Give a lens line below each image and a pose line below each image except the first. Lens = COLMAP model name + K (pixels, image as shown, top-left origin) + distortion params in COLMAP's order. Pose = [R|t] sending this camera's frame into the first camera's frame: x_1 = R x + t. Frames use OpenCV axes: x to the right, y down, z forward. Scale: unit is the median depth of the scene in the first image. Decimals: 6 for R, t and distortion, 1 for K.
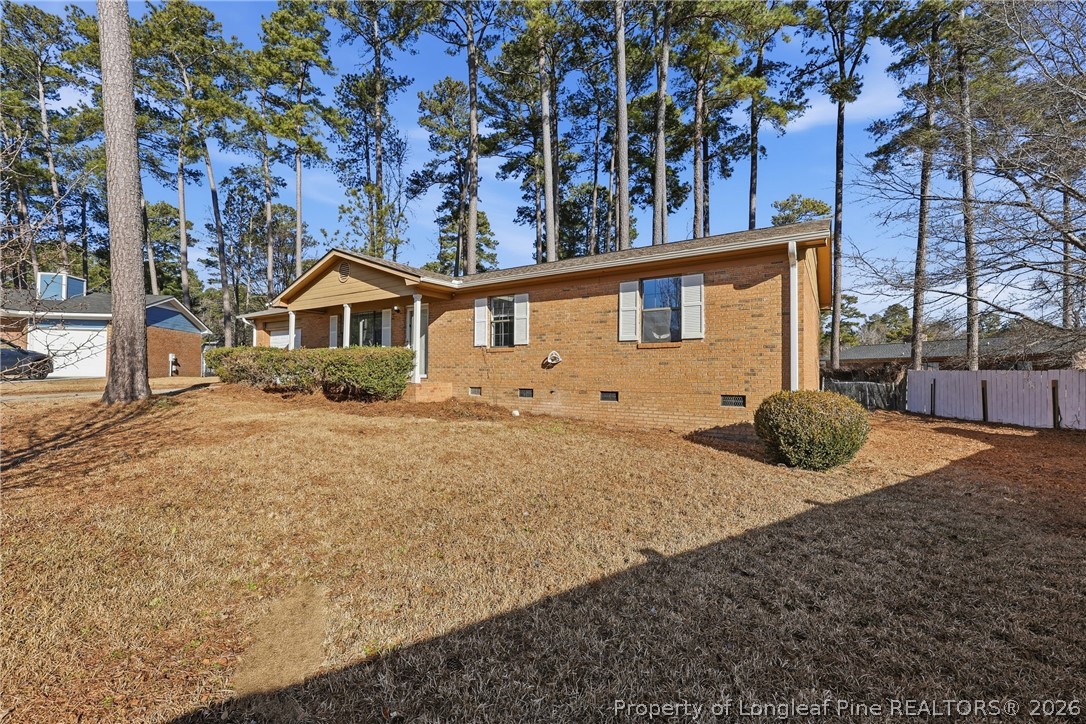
lens RADIAL K [[453.1, 0, 543.0], [0, 453.1, 362.0], [0, 0, 1]] dist [-0.000733, -0.000069]
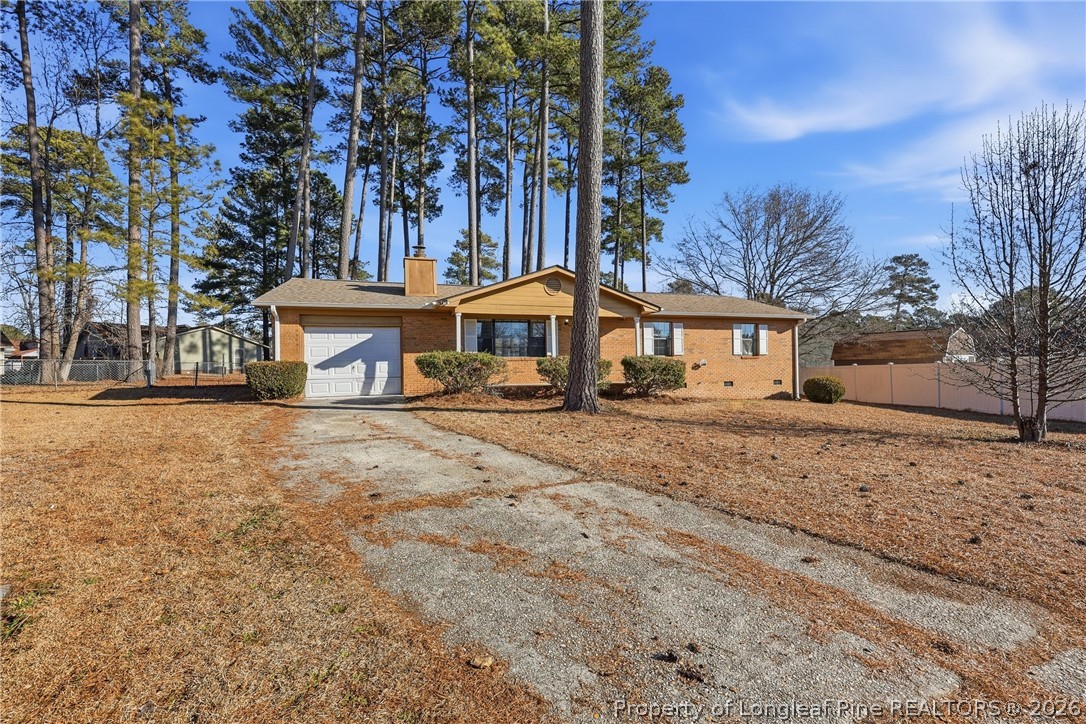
lens RADIAL K [[437.0, 0, 543.0], [0, 437.0, 362.0], [0, 0, 1]] dist [0.000592, -0.000025]
pose [[0.623962, -0.008832, 0.781405, -1.330563], [-0.001614, 0.999919, 0.012591, -0.027996], [-0.781453, -0.009118, 0.623898, 0.362389]]
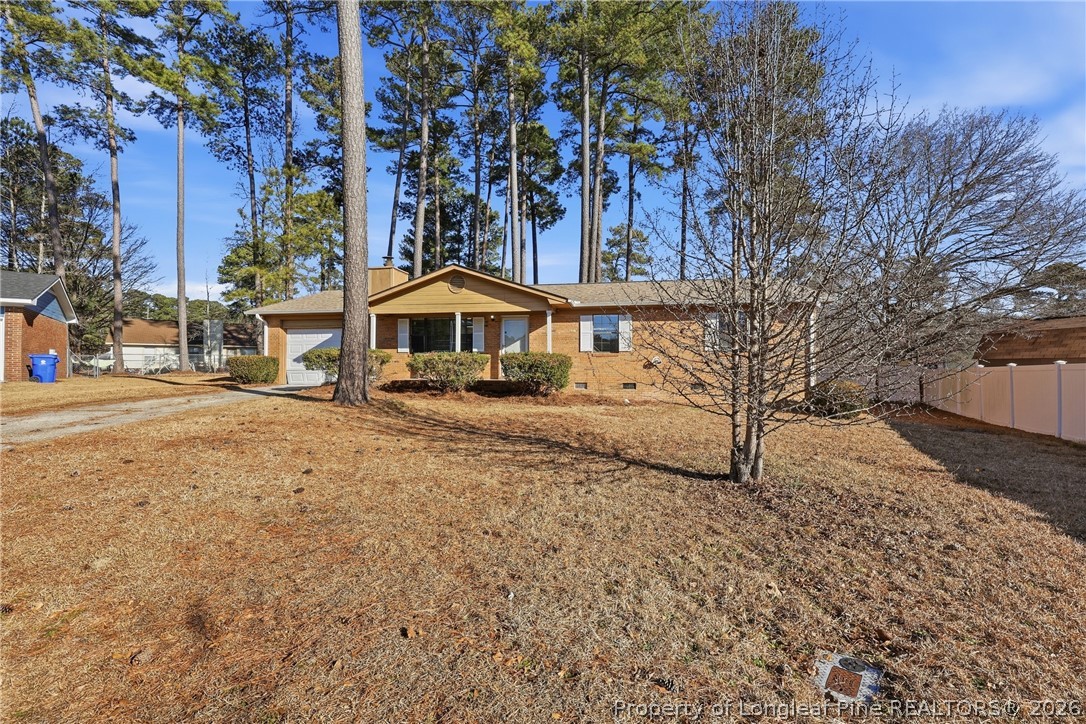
lens RADIAL K [[437.0, 0, 543.0], [0, 437.0, 362.0], [0, 0, 1]] dist [0.000592, -0.000025]
pose [[0.907098, -0.004815, 0.420892, -0.726555], [-0.003757, 0.999802, 0.019536, -0.026884], [-0.420903, -0.019302, 0.906900, -0.090031]]
